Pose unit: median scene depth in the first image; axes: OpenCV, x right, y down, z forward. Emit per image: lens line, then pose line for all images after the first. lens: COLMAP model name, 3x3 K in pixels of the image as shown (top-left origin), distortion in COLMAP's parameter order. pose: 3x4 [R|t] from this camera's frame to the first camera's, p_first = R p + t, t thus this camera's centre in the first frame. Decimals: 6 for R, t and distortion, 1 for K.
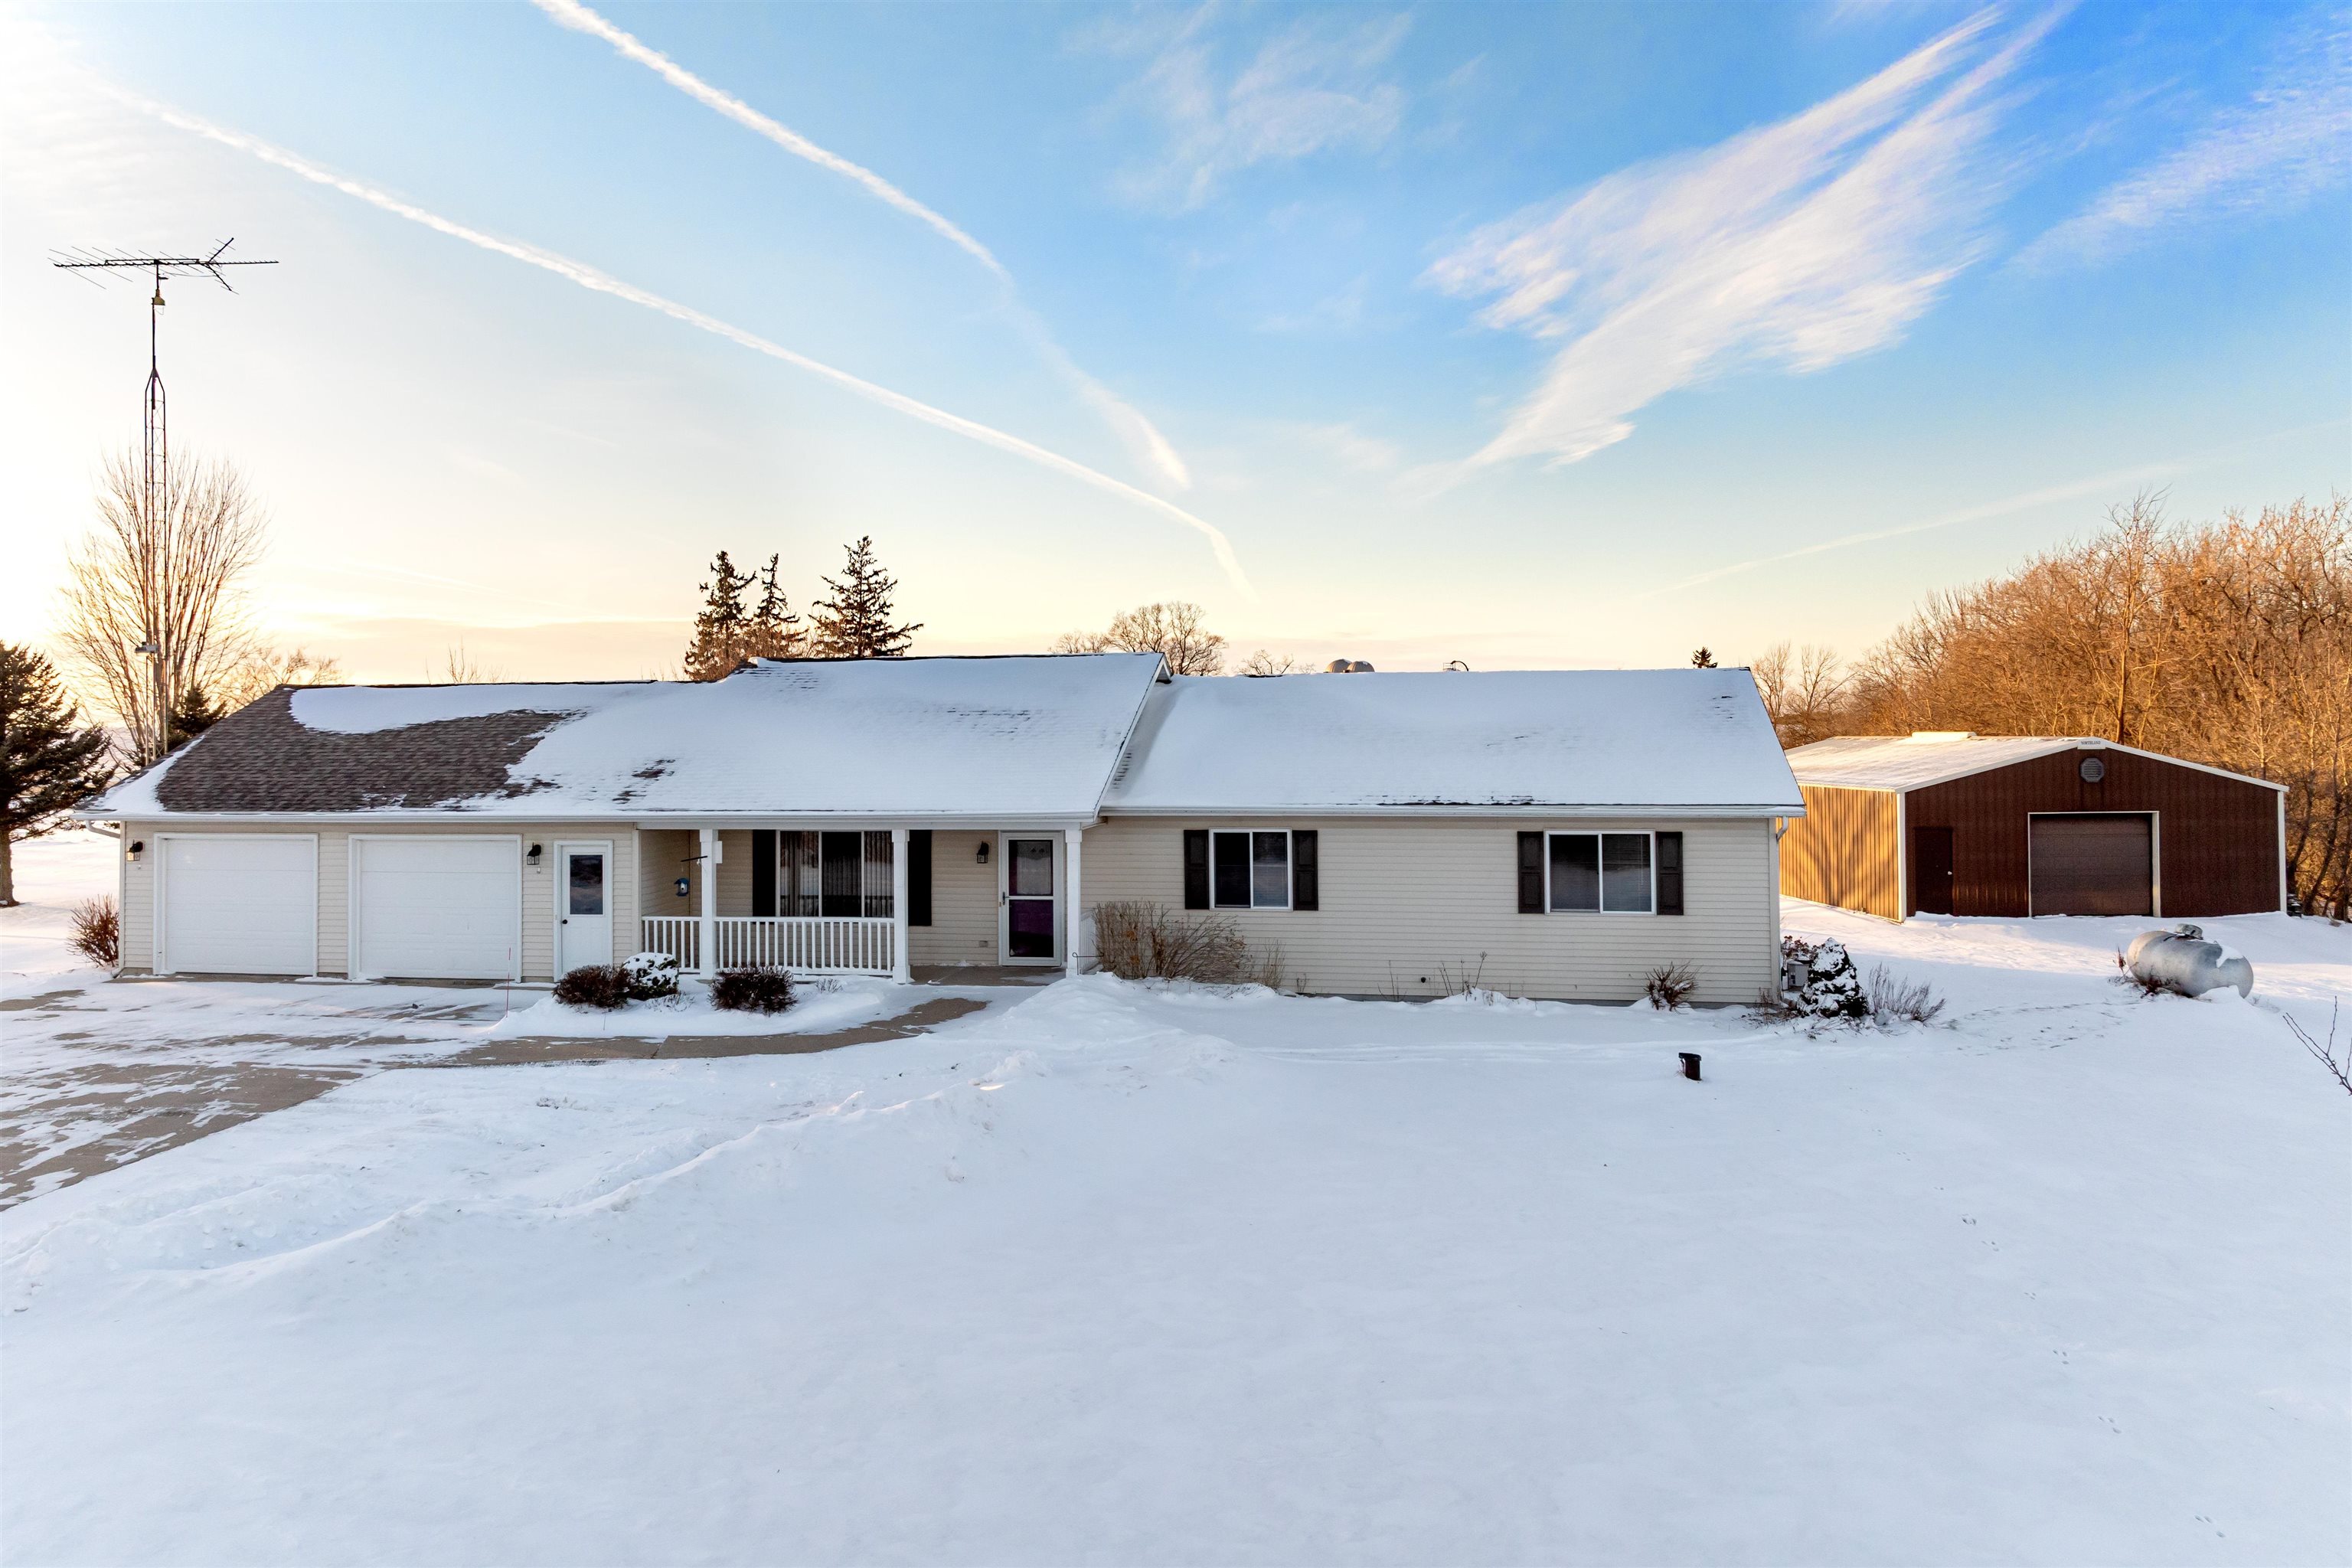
lens RADIAL K [[1785.1, 0, 1176.0], [0, 1785.1, 784.0], [0, 0, 1]] dist [-0.004682, -0.004152]
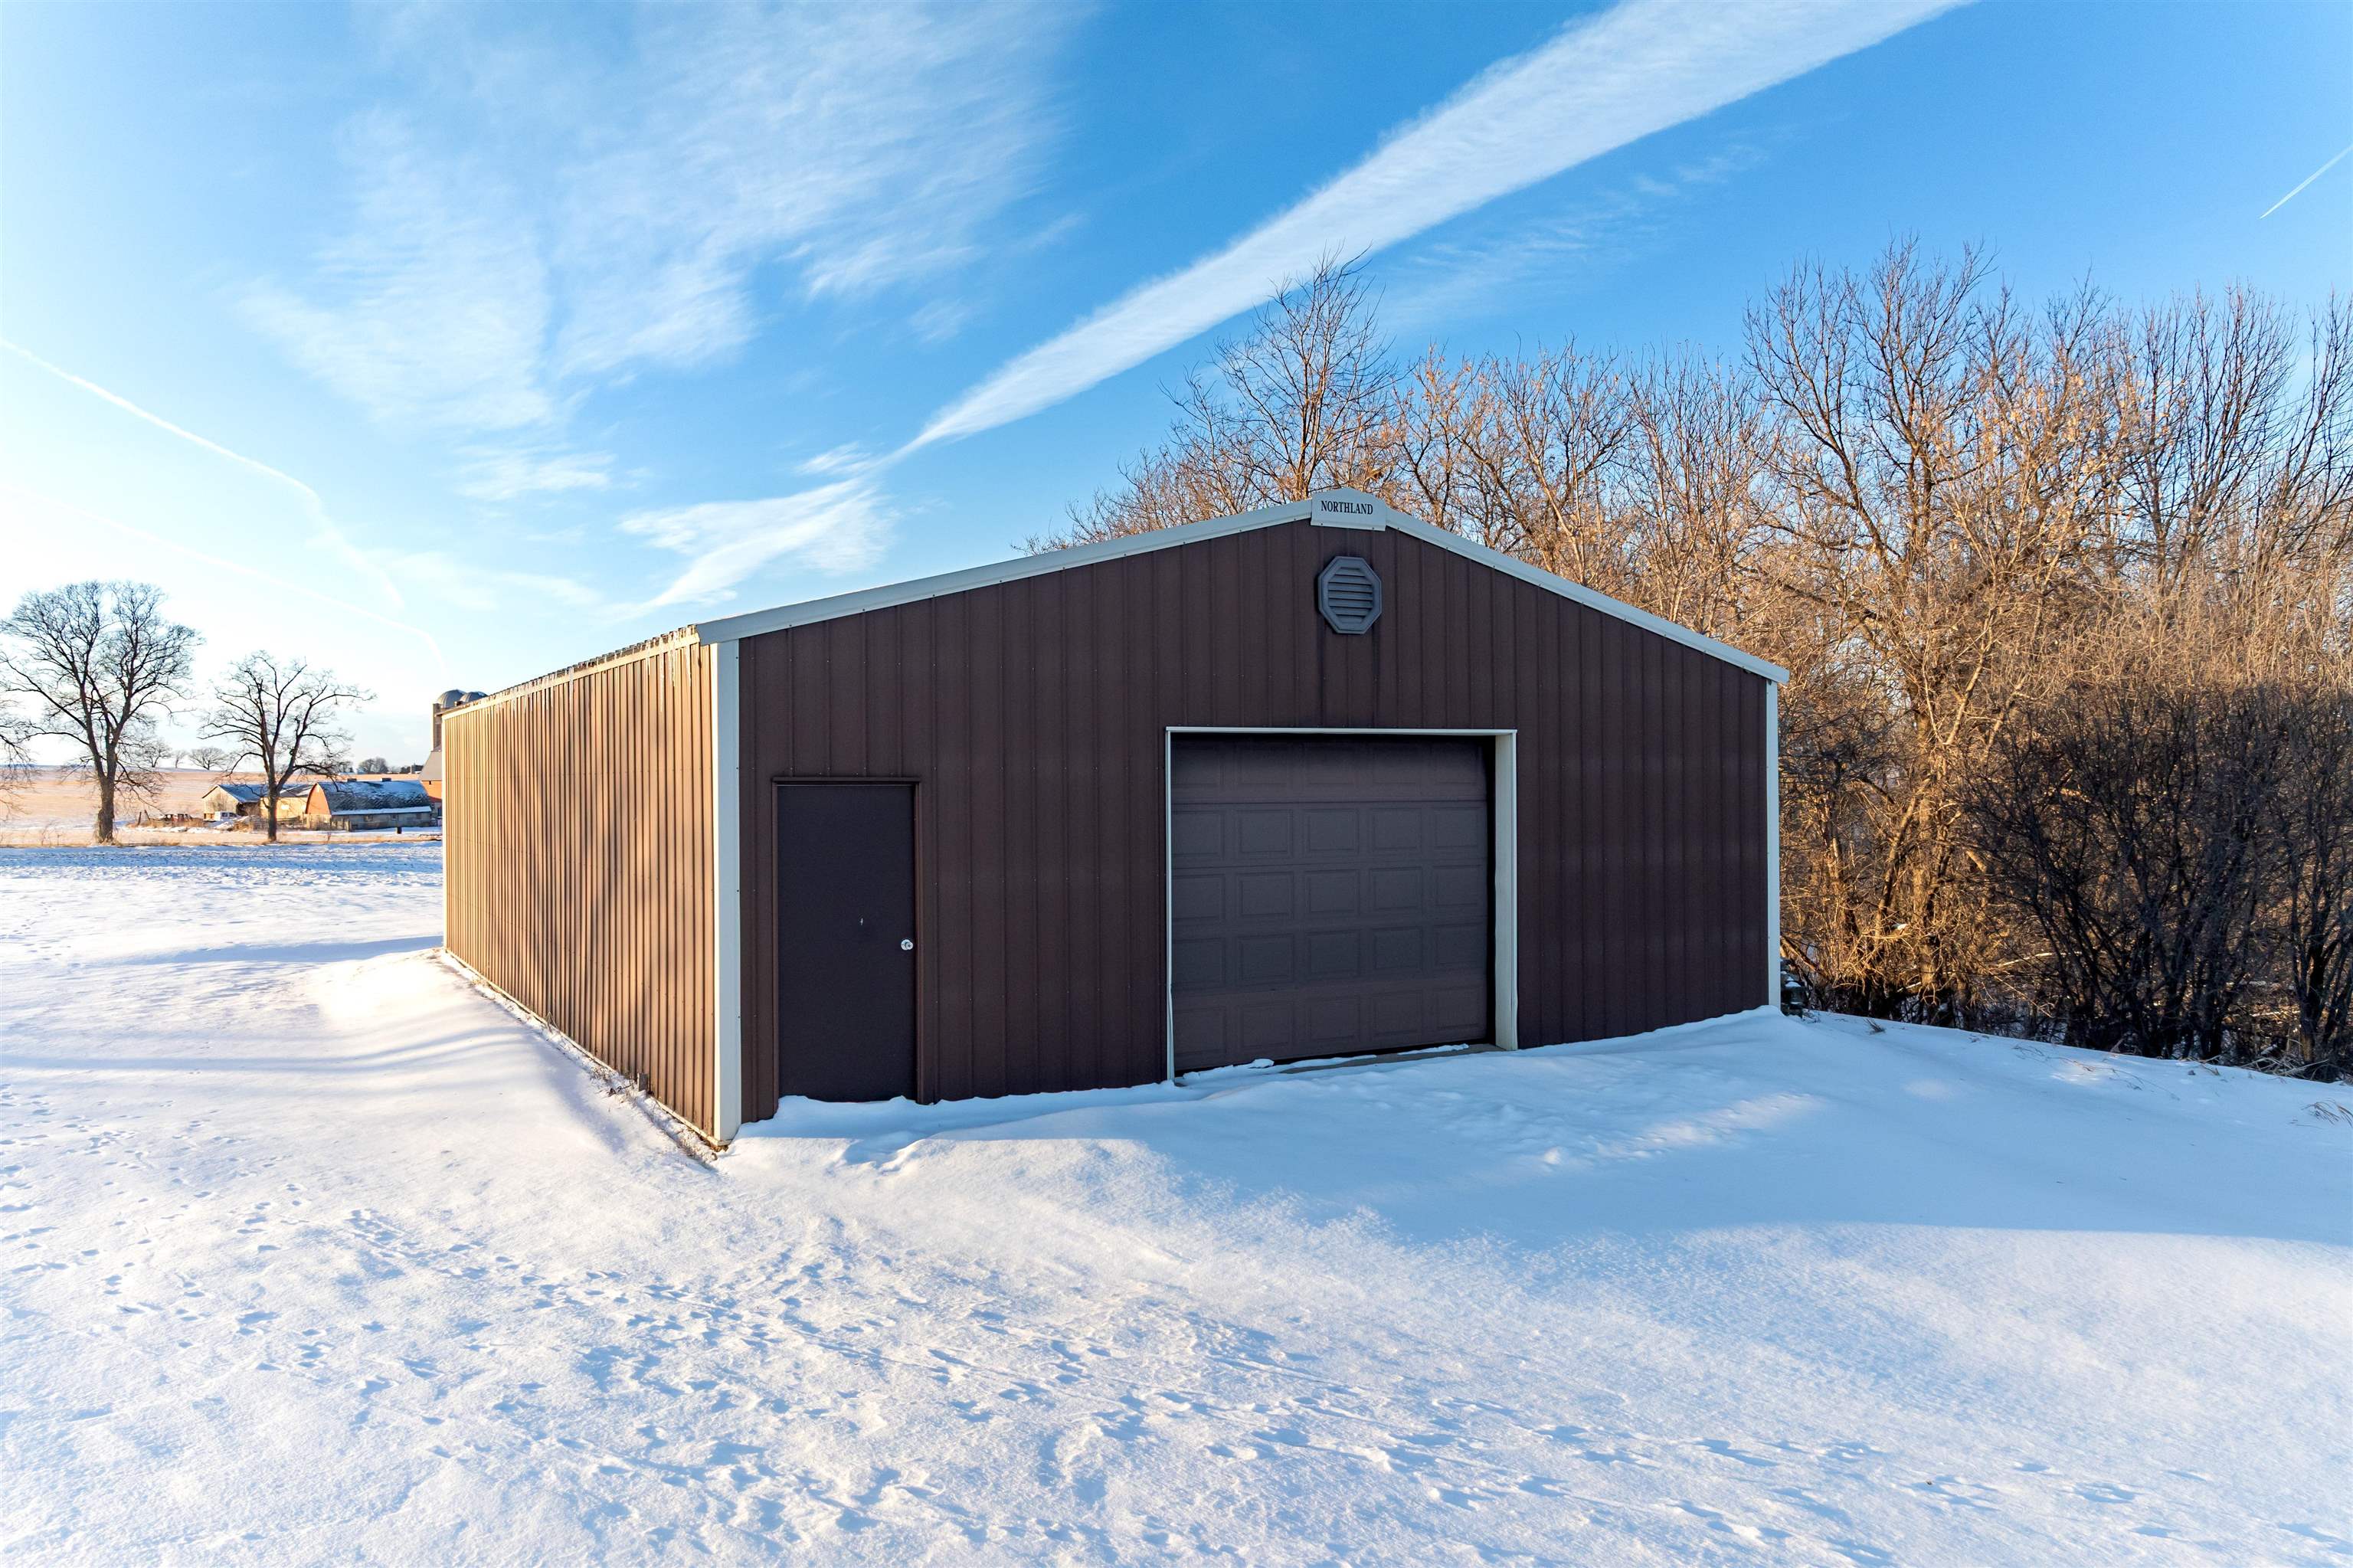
lens RADIAL K [[1623.9, 0, 1176.5], [0, 1623.9, 784.0], [0, 0, 1]] dist [-0.005049, -0.005817]
pose [[0.880083, 0.003061, 0.474811, 0.498712], [-0.009764, 0.999884, 0.011653, 0.031693], [-0.474720, -0.014892, 0.880011, 1.080607]]
